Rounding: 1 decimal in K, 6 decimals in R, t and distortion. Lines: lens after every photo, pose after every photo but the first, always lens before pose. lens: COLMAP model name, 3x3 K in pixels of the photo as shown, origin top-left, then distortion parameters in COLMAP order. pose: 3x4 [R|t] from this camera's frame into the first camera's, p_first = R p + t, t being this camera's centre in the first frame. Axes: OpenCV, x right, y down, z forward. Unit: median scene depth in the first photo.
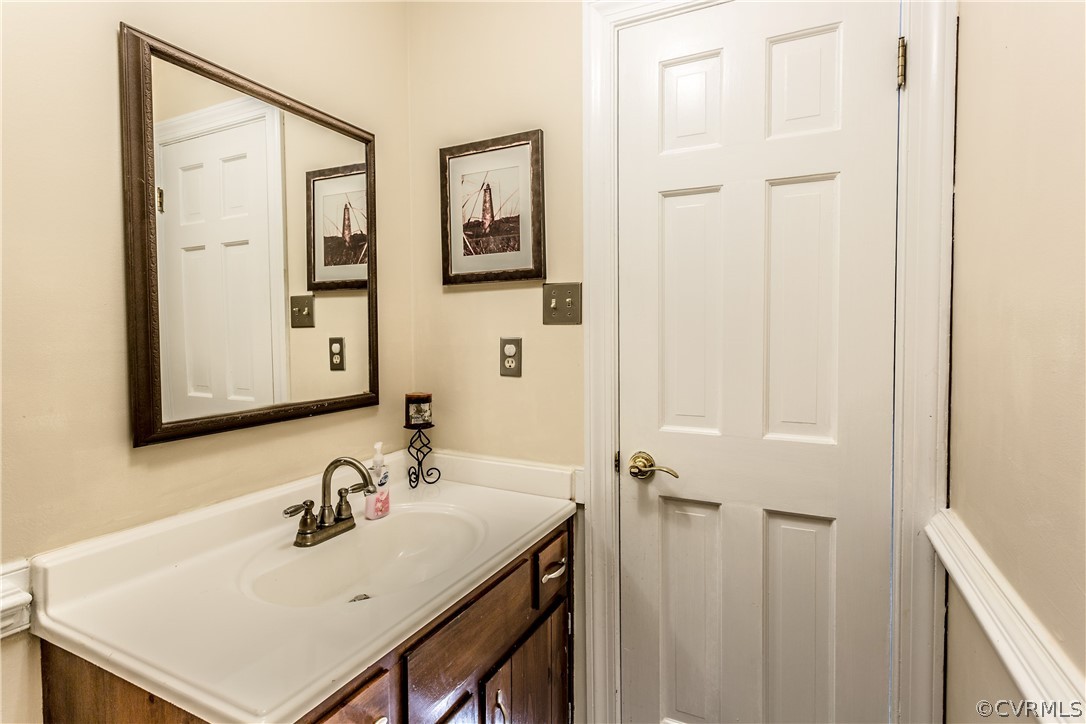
lens RADIAL K [[534.0, 0, 541.4], [0, 534.0, 350.5], [0, 0, 1]] dist [-0.000950, -0.000139]
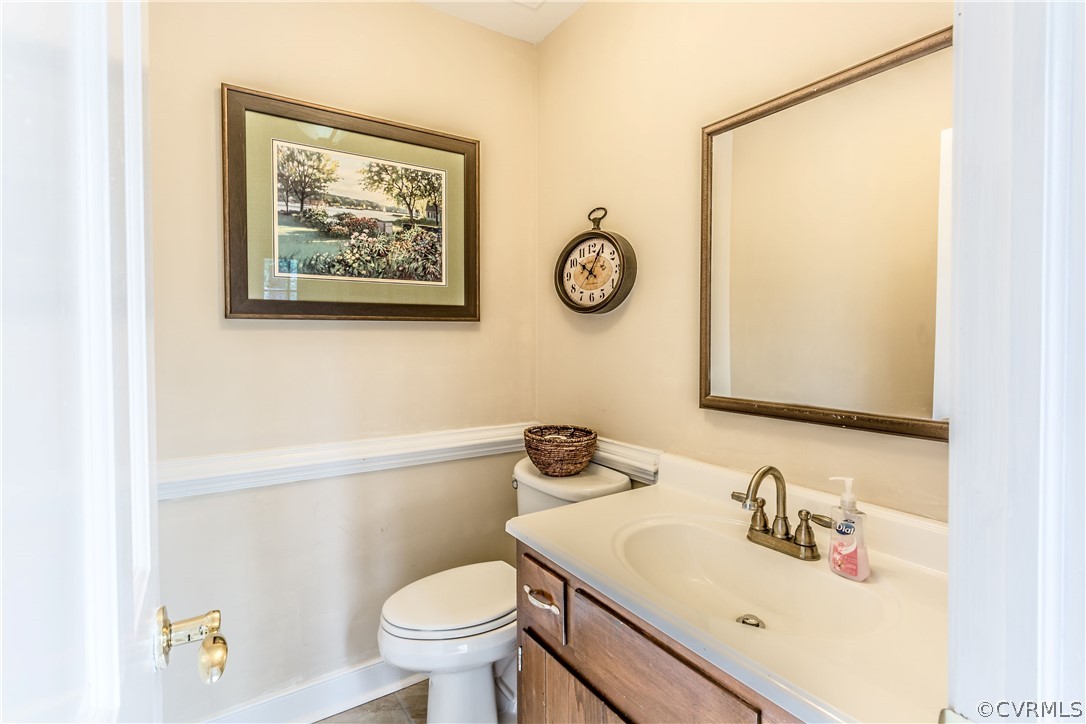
lens RADIAL K [[534.0, 0, 541.4], [0, 534.0, 350.5], [0, 0, 1]] dist [-0.000950, -0.000139]
pose [[-0.501444, 0.024760, -0.864836, 0.607580], [-0.030404, 0.998469, 0.046214, -0.029282], [0.864656, 0.049468, -0.499923, 1.087732]]
